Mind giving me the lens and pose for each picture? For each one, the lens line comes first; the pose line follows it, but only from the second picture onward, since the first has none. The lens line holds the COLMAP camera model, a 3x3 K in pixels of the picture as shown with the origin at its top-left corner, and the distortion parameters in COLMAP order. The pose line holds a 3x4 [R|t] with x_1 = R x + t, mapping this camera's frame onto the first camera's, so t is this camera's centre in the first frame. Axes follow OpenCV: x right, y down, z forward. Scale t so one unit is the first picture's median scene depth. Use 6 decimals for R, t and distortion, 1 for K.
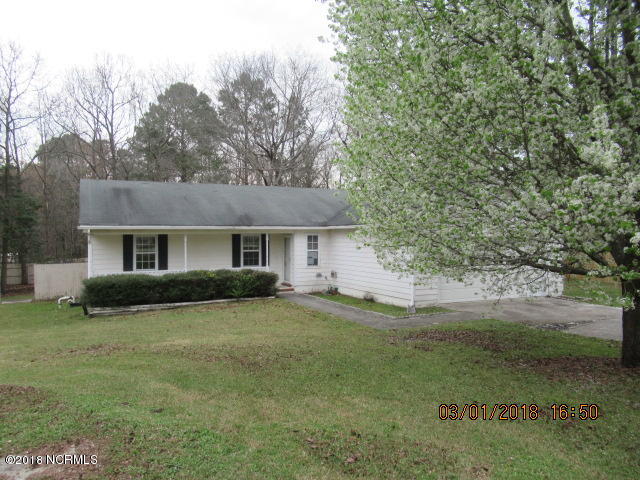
lens RADIAL K [[492.2, 0, 320.0], [0, 492.2, 240.0], [0, 0, 1]] dist [0.028427, 0.000986]
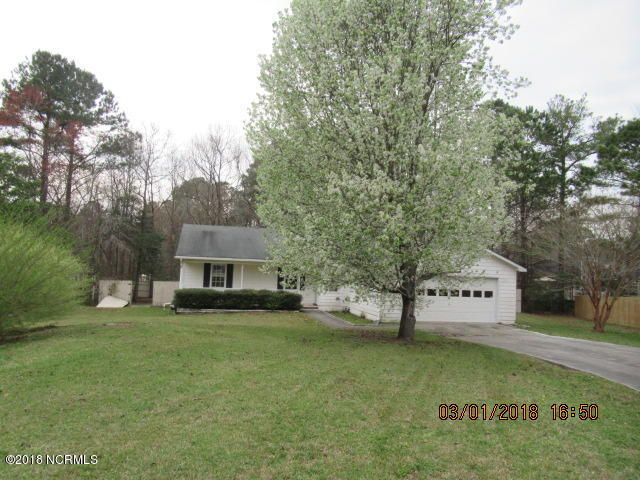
lens RADIAL K [[492.2, 0, 320.0], [0, 492.2, 240.0], [0, 0, 1]] dist [0.028427, 0.000986]
pose [[0.973944, 0.031928, -0.224532, 0.273691], [-0.047648, 0.996751, -0.064945, 0.000298], [0.221728, 0.073951, 0.972300, -0.377295]]
